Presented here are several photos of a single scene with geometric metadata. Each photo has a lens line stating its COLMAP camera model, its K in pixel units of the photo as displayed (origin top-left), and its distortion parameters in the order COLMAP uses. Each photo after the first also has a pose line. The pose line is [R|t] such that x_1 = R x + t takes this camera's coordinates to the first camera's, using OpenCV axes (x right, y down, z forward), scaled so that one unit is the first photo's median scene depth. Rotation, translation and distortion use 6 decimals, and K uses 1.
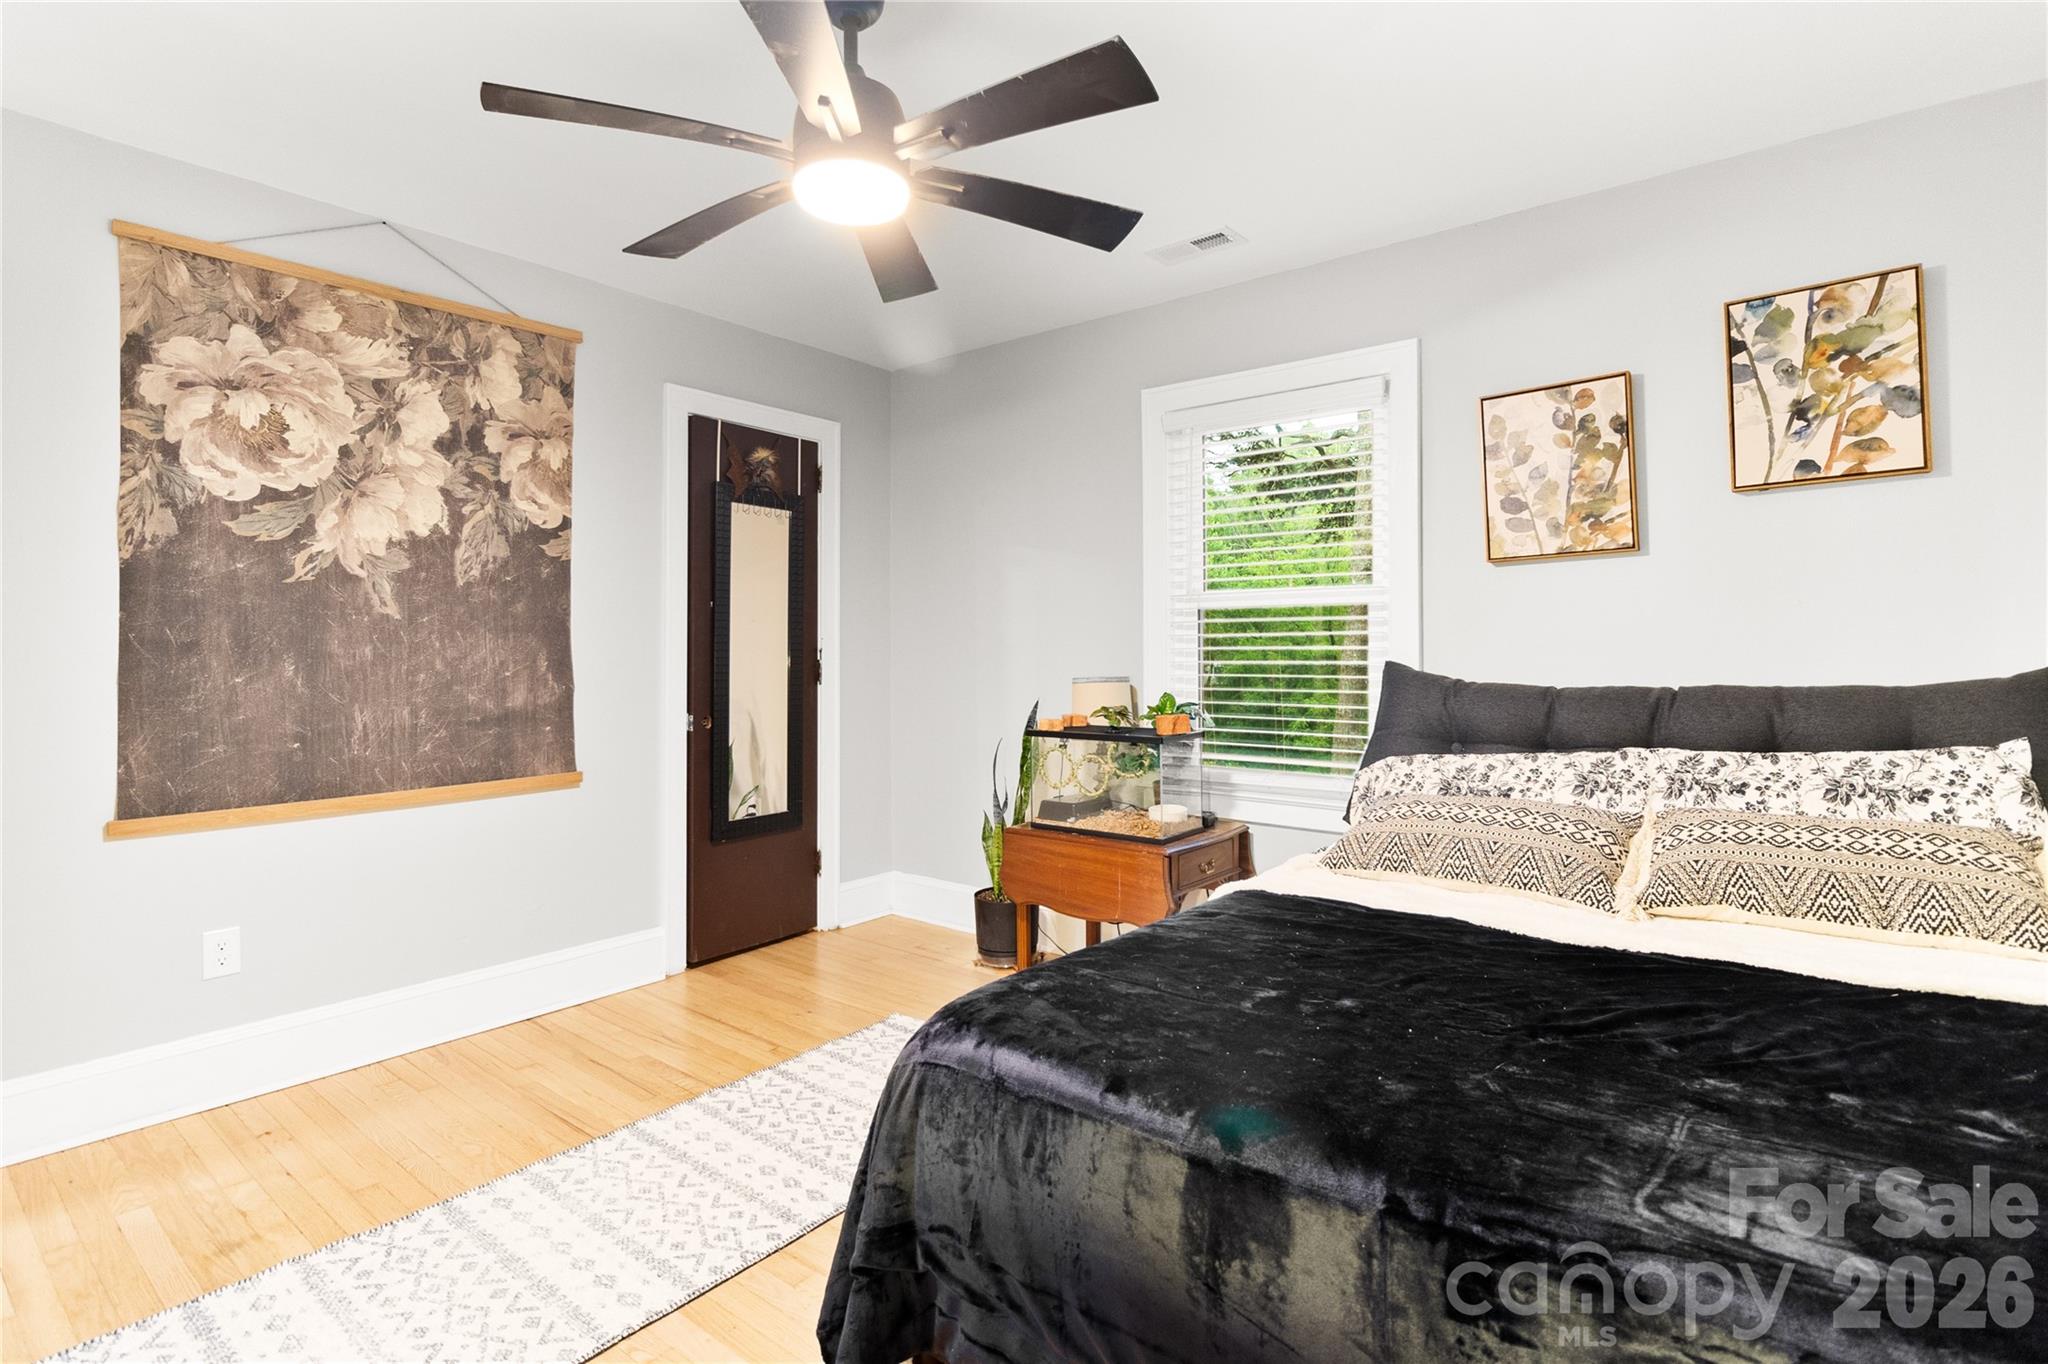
lens RADIAL K [[987.6, 0, 1025.0], [0, 987.6, 622.3], [0, 0, 1]] dist [-0.000859, -0.000392]
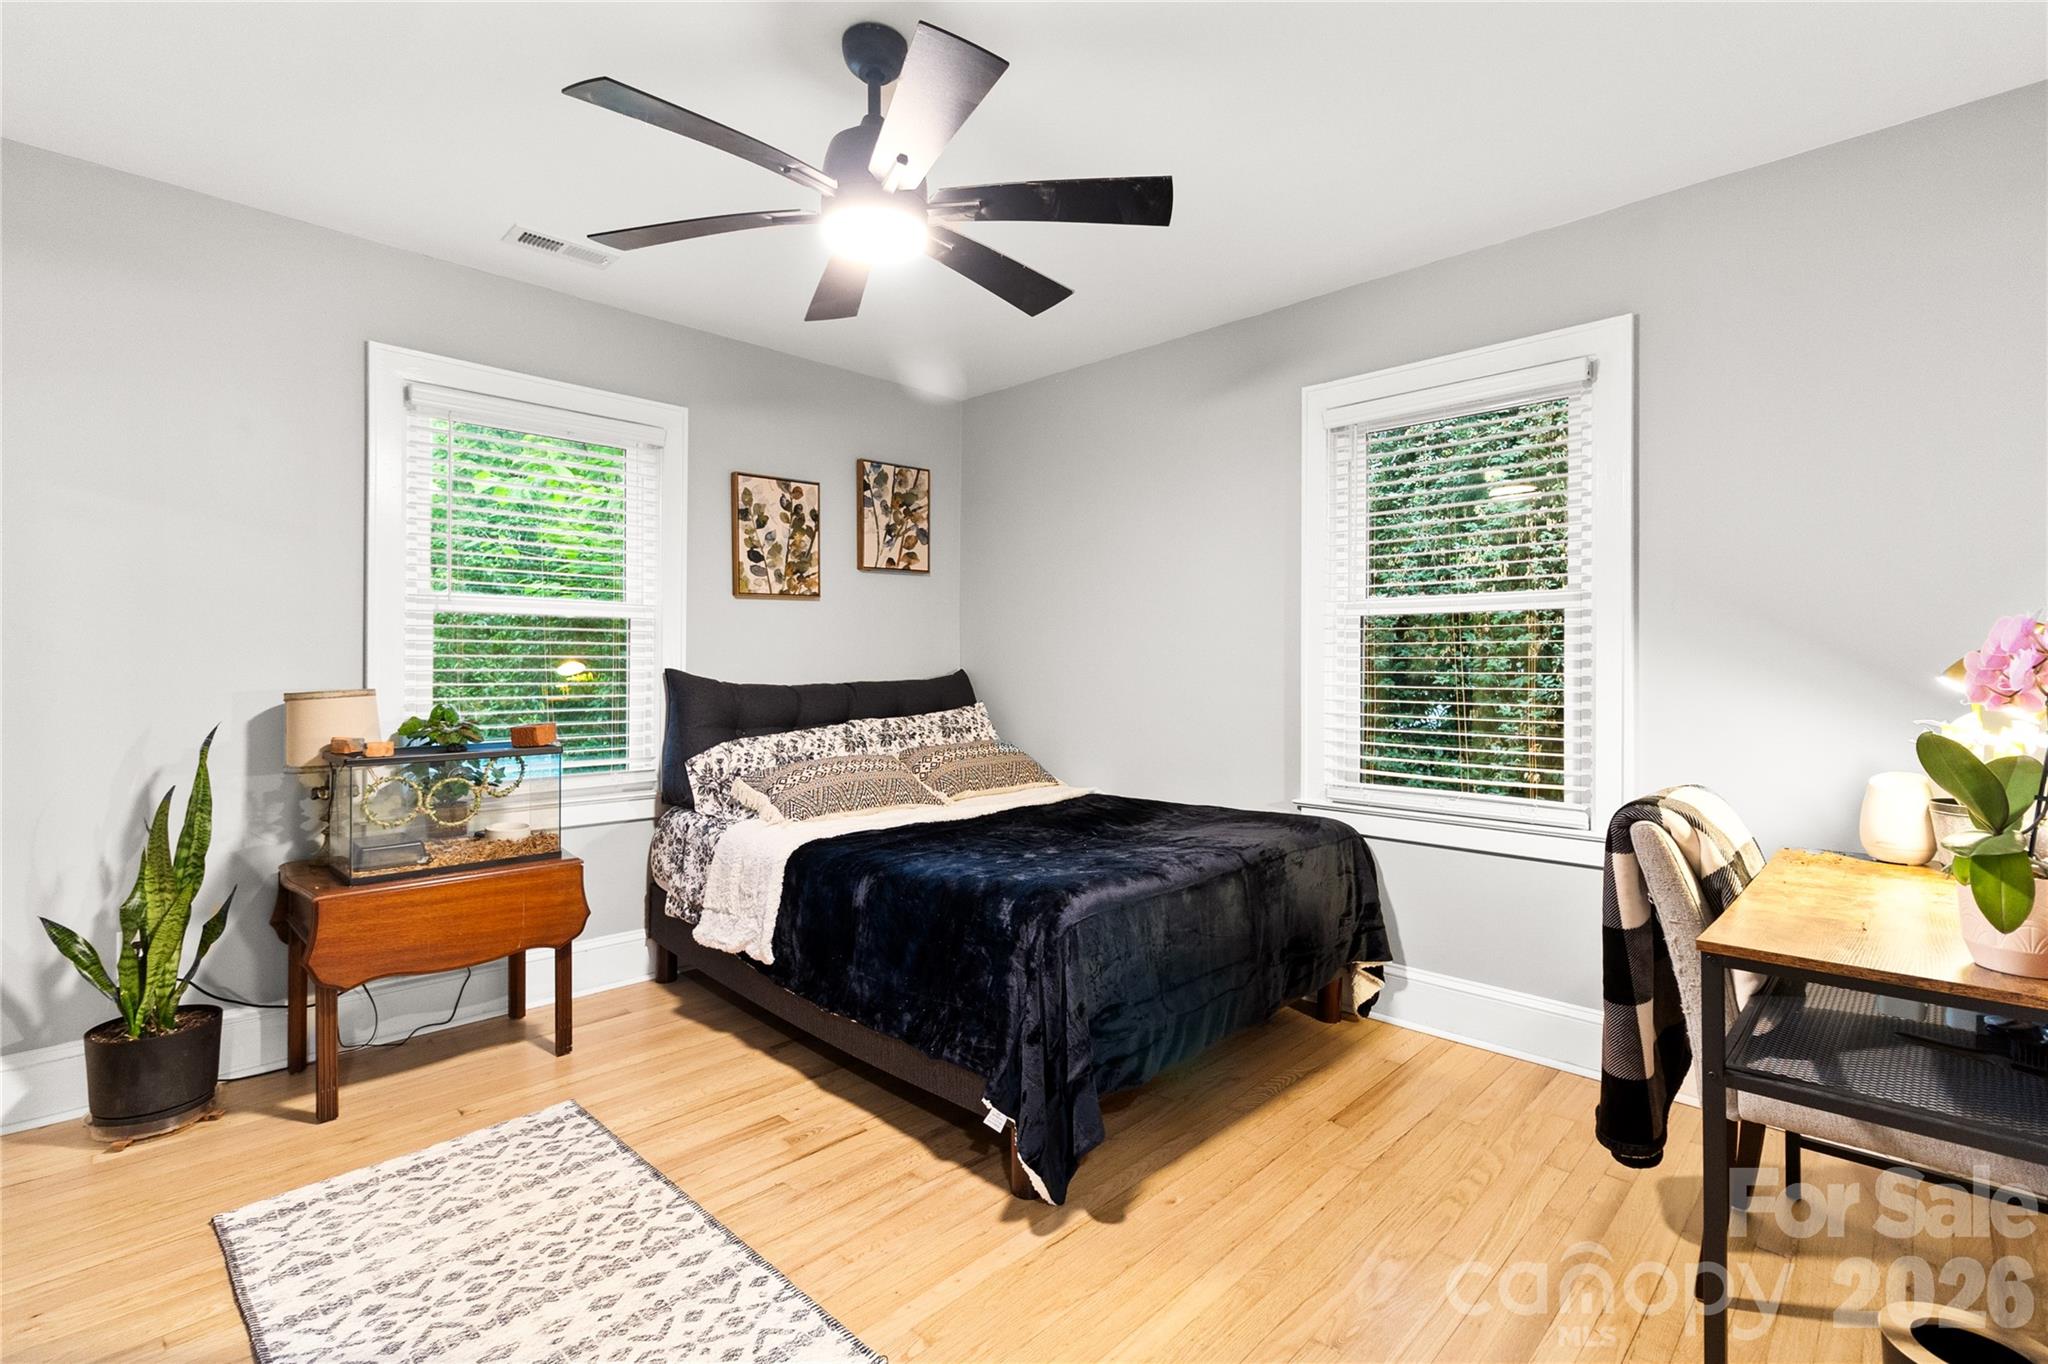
lens RADIAL K [[959.2, 0, 1032.2], [0, 959.2, 662.9], [0, 0, 1]] dist [0.002991, 0.000313]
pose [[0.085513, 0.009830, 0.996289, -0.875191], [-0.028405, 0.999569, -0.007424, 0.032751], [-0.995932, -0.027664, 0.085756, 0.527460]]
